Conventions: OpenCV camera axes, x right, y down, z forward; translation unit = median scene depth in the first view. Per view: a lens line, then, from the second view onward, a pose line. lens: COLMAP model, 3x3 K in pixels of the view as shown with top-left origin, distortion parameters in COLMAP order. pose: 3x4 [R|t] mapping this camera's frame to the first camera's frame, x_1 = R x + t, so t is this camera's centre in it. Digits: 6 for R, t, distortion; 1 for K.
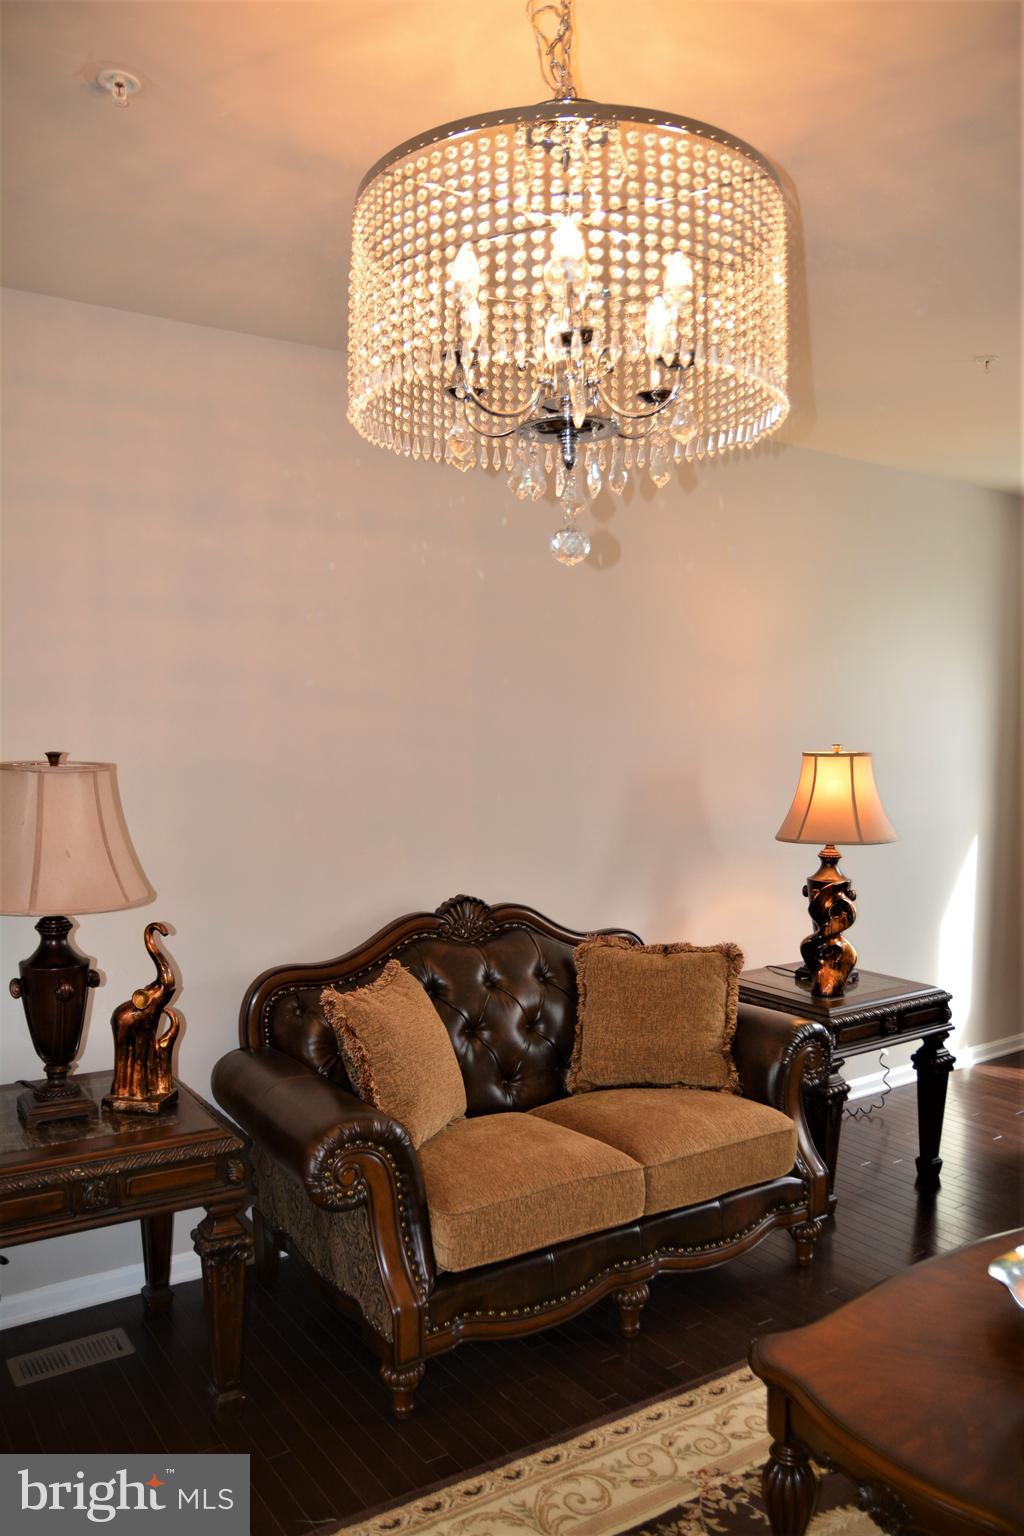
lens RADIAL K [[1149.3, 0, 512.2], [0, 1149.3, 780.8], [0, 0, 1]] dist [-0.121409, 0.109826]
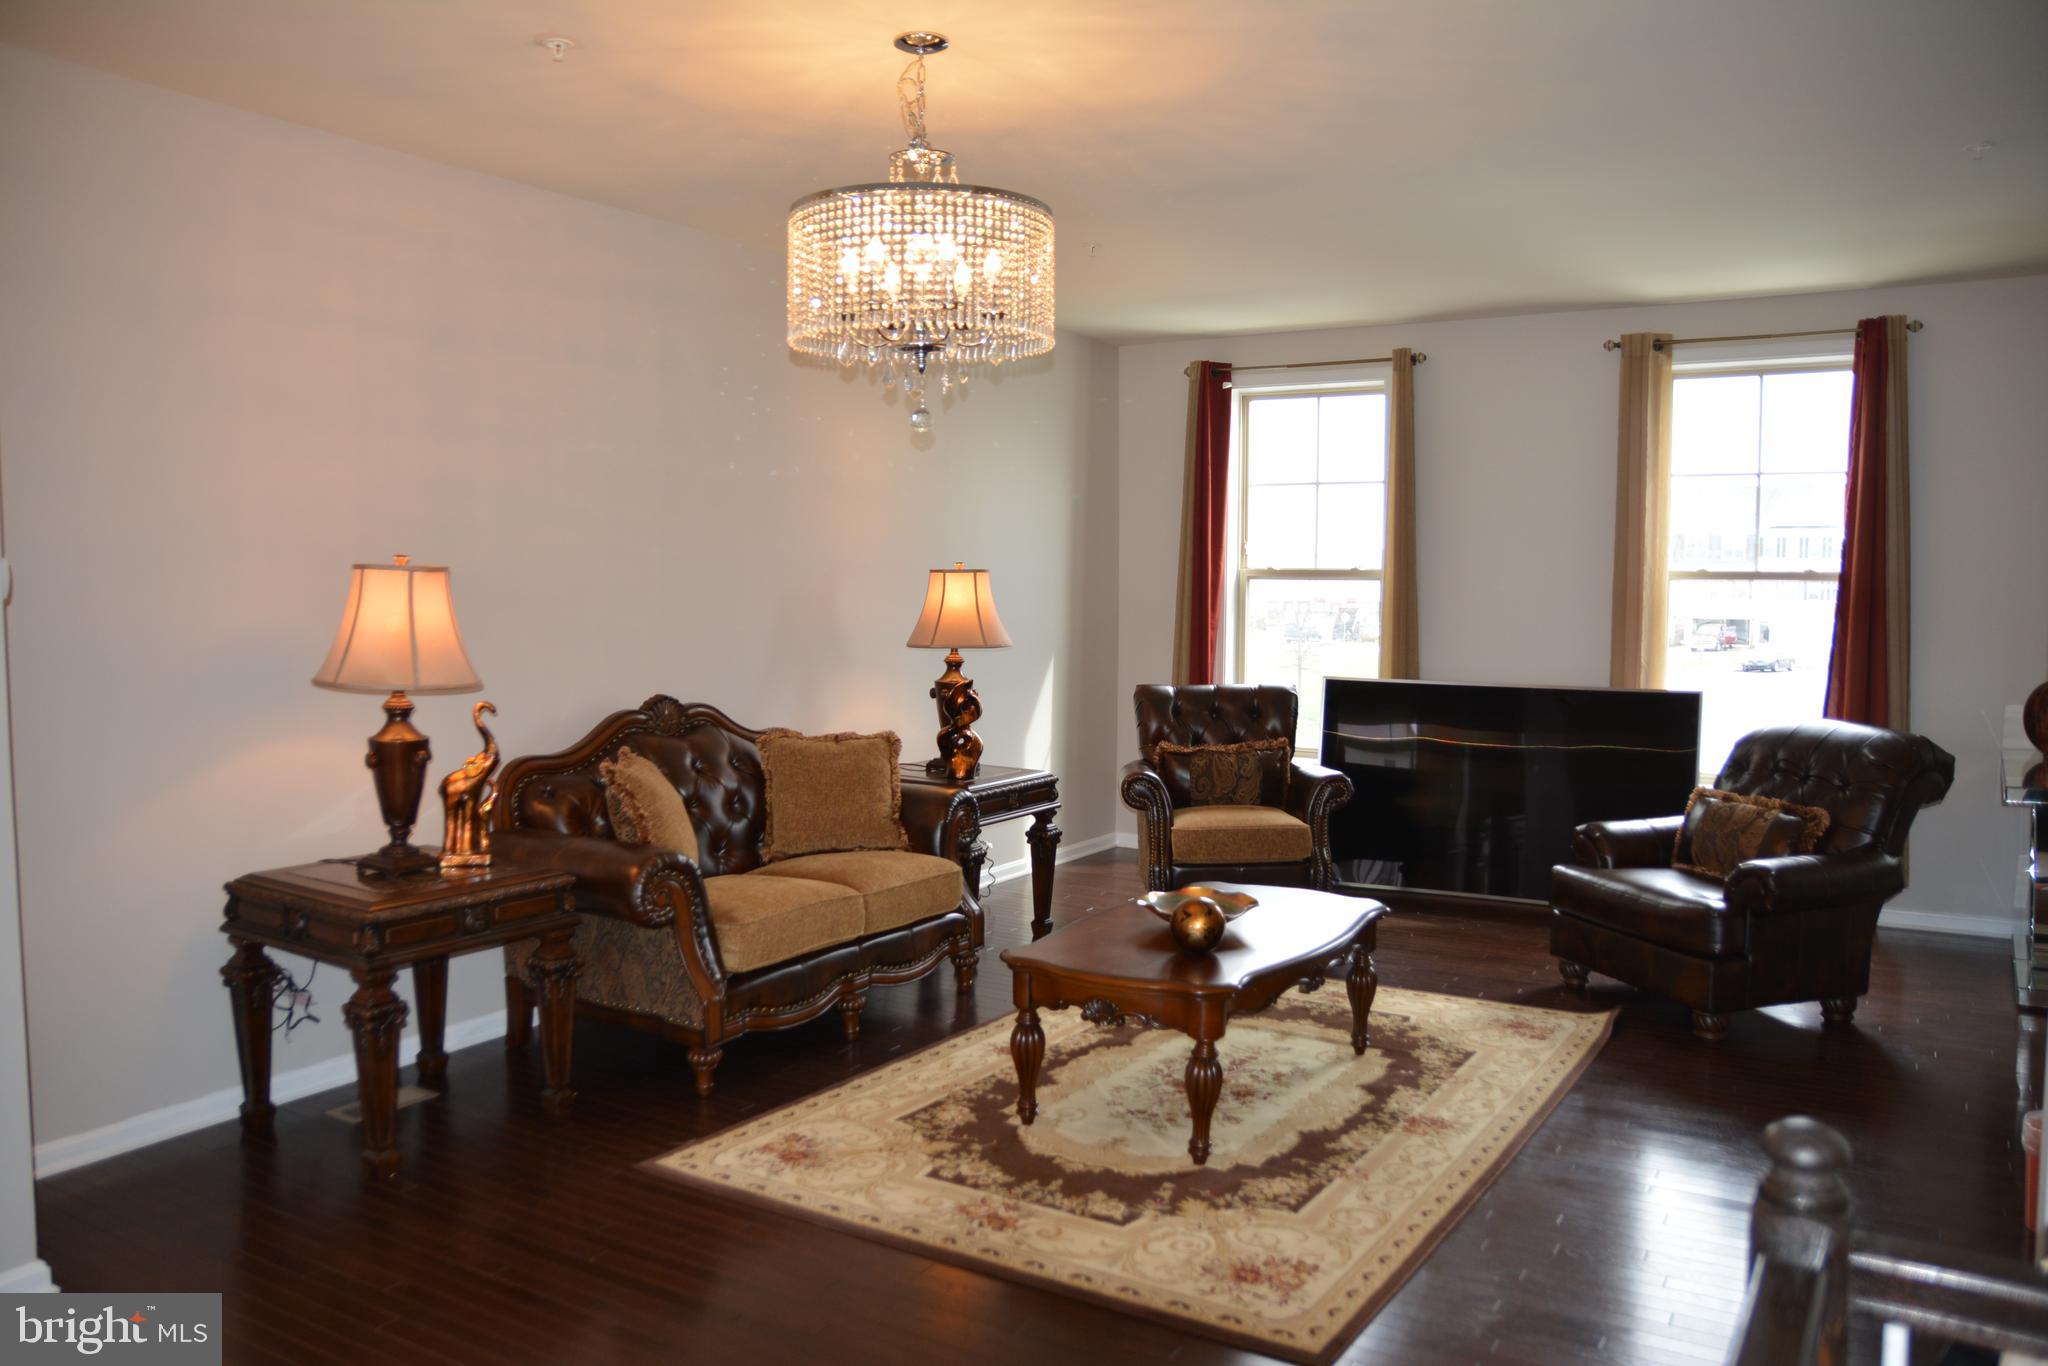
lens RADIAL K [[1532.3, 0, 1004.7], [0, 1532.3, 693.7], [0, 0, 1]] dist [-0.121409, 0.109826]
pose [[0.914997, -0.028085, 0.402482, -0.348555], [0.013682, 0.999160, 0.038617, 0.048676], [-0.403228, -0.029828, 0.914613, -0.502451]]
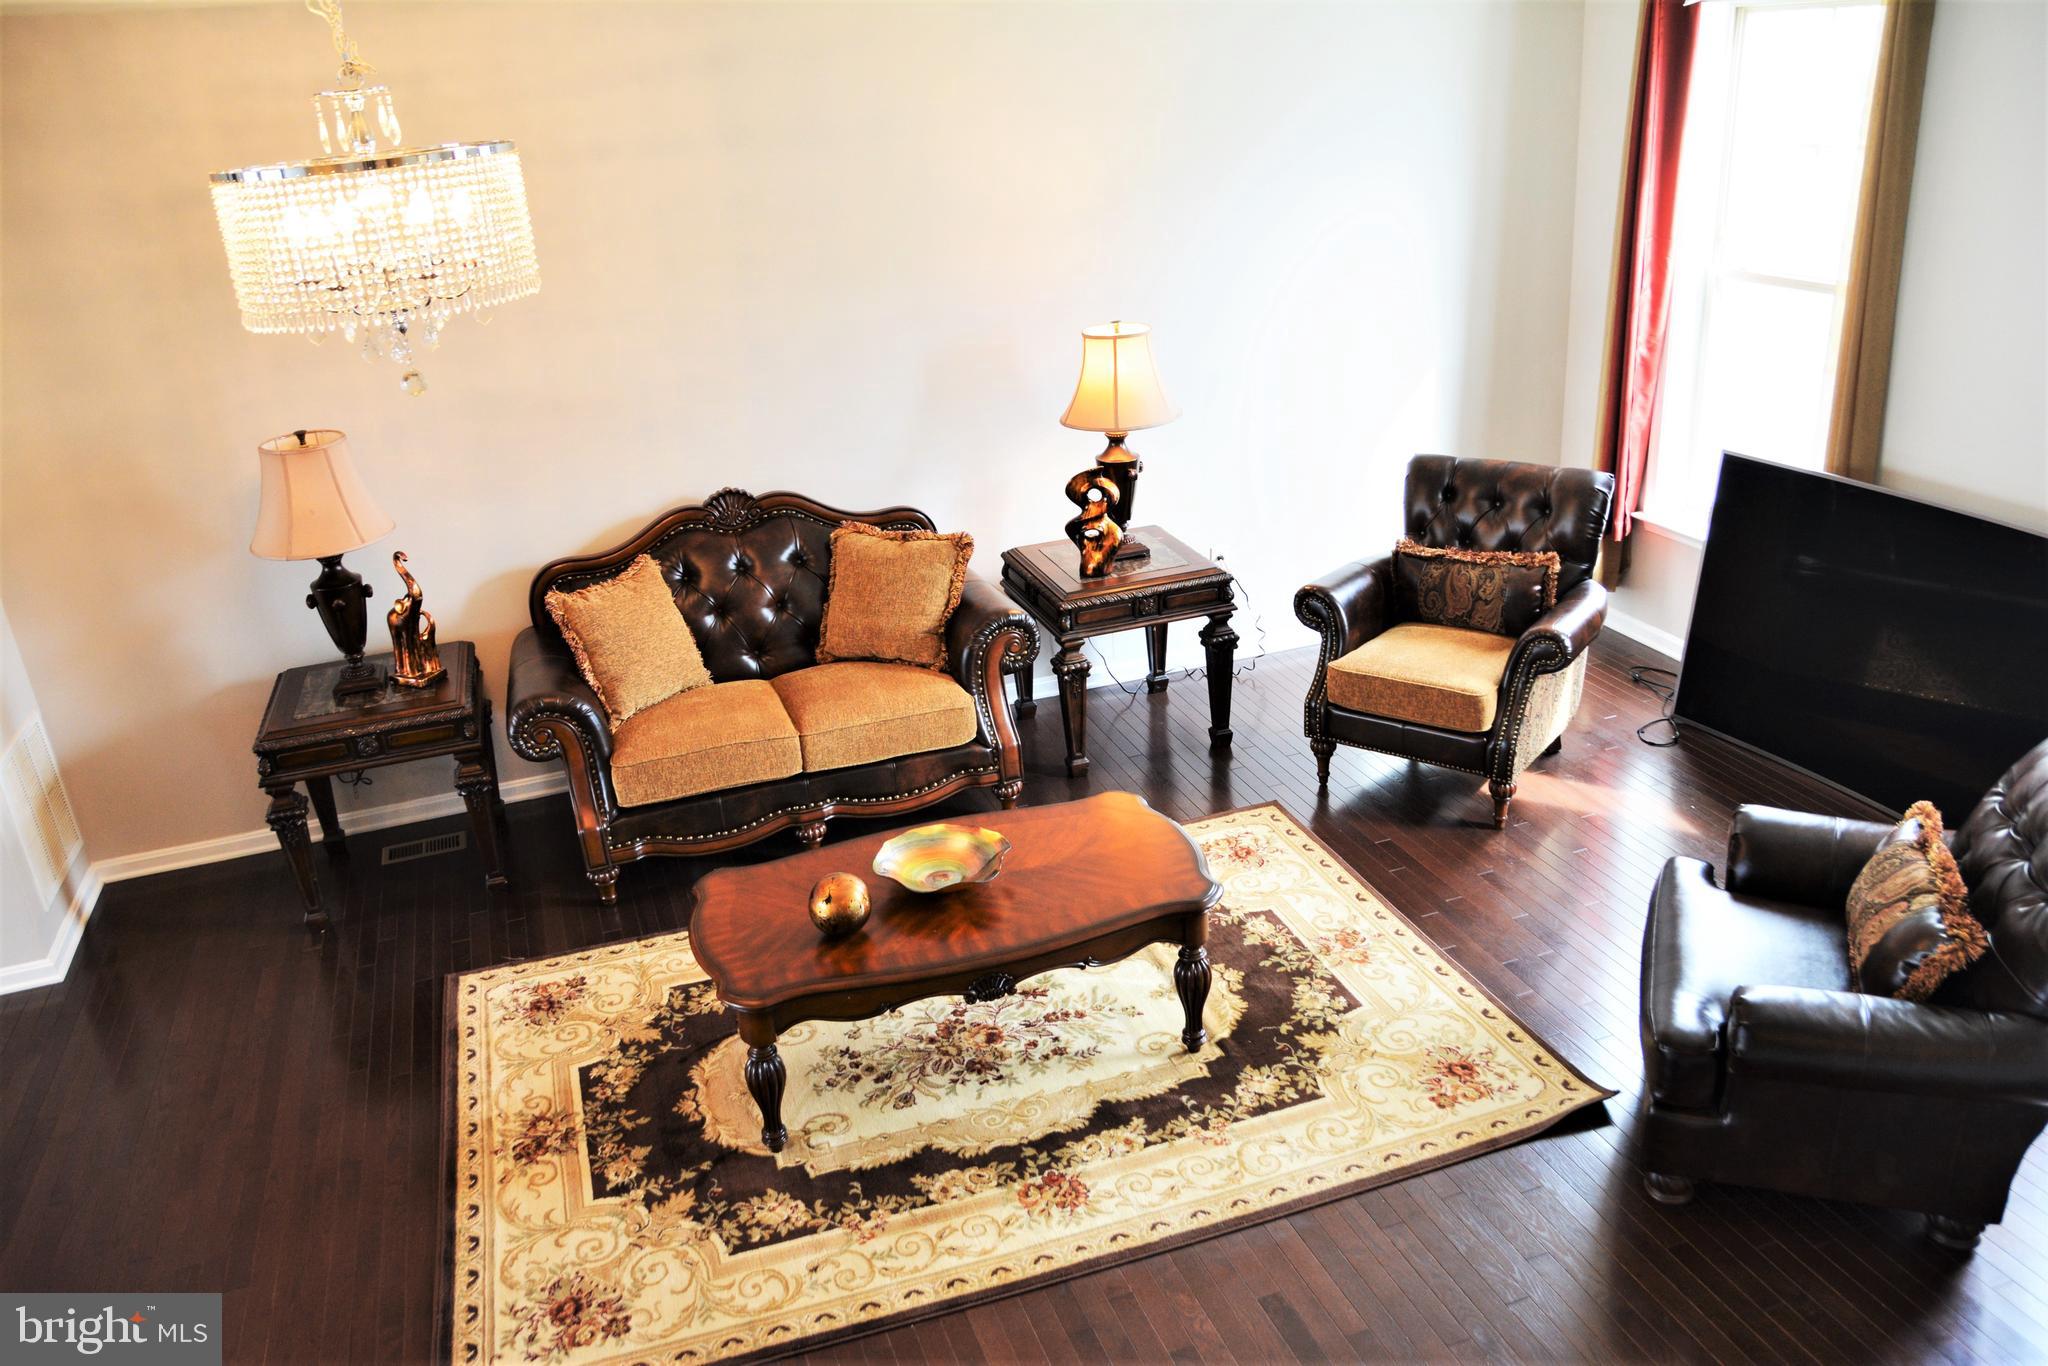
lens RADIAL K [[1532.3, 0, 1020.9], [0, 1532.3, 691.3], [0, 0, 1]] dist [-0.121409, 0.109826]
pose [[0.963785, 0.039883, -0.263682, 0.666841], [0.055701, 0.936840, 0.345295, -0.224470], [0.260799, -0.347477, 0.900691, -0.353549]]
